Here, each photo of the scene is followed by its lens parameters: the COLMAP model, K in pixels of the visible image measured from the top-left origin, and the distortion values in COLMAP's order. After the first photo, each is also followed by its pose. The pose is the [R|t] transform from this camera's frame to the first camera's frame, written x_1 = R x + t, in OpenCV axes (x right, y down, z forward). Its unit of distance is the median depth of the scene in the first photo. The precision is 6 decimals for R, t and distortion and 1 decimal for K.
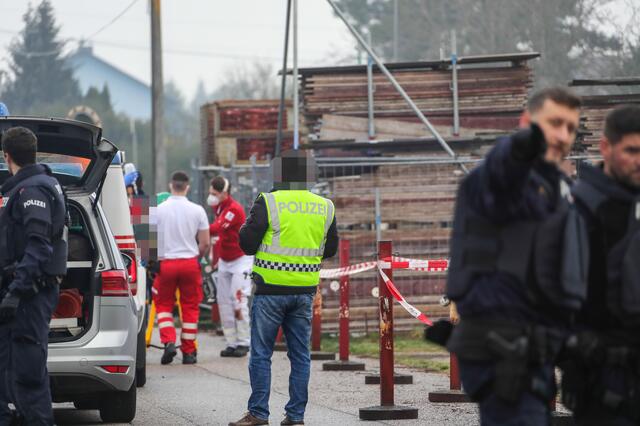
lens RADIAL K [[3997.6, 0, 251.8], [0, 3997.6, 203.4], [0, 0, 1]] dist [3.236921, 0.000000]
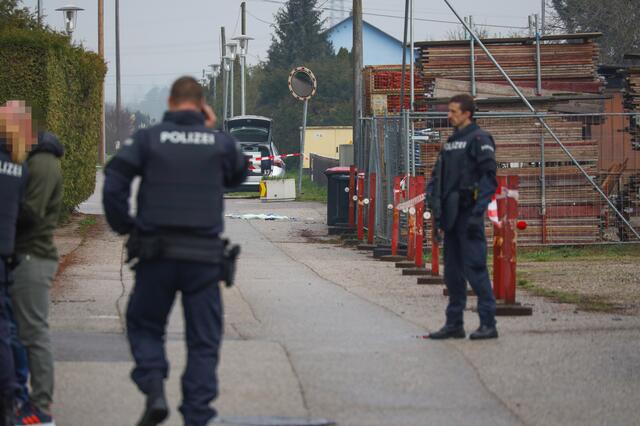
lens RADIAL K [[3474.7, 0, 316.7], [0, 3474.7, 188.6], [0, 0, 1]] dist [1.012102, 0.000000]
pose [[0.997216, 0.009739, -0.073924, 0.062692], [-0.008680, 0.999855, 0.014629, -0.002742], [0.074055, -0.013947, 0.997157, -0.118680]]
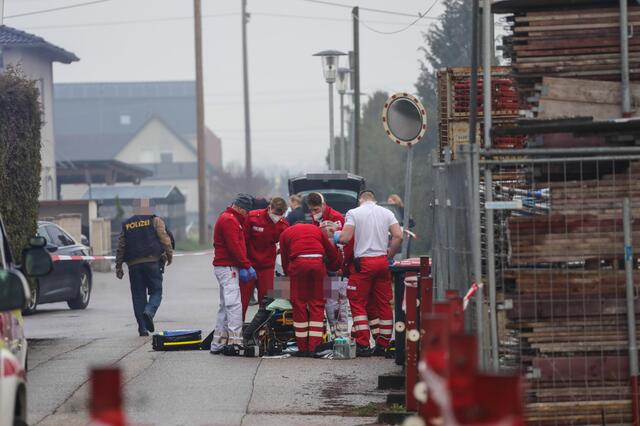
lens RADIAL K [[3474.7, 0, 313.3], [0, 3474.7, 270.7], [0, 0, 1]] dist [1.012102, 0.000000]
pose [[0.988358, -0.001791, -0.152133, 0.063544], [0.004750, 0.999807, 0.019089, -0.003248], [0.152070, -0.019589, 0.988176, 0.474107]]
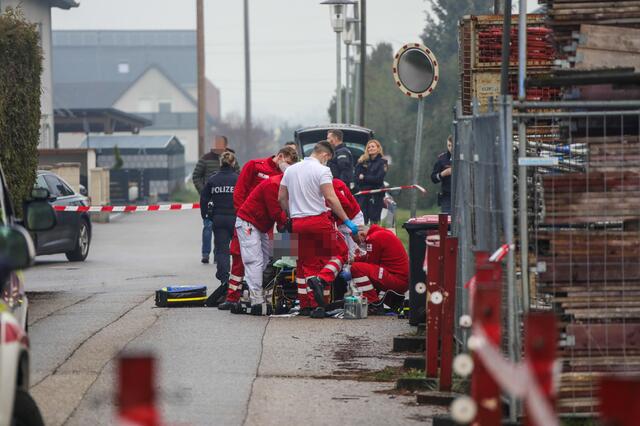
lens RADIAL K [[3474.7, 0, 296.1], [0, 3474.7, 240.4], [0, 0, 1]] dist [1.012102, 0.000000]
pose [[0.987912, 0.013138, -0.154461, 0.054886], [-0.009529, 0.999665, 0.024083, -0.003304], [0.154725, -0.022320, 0.987705, 0.503758]]
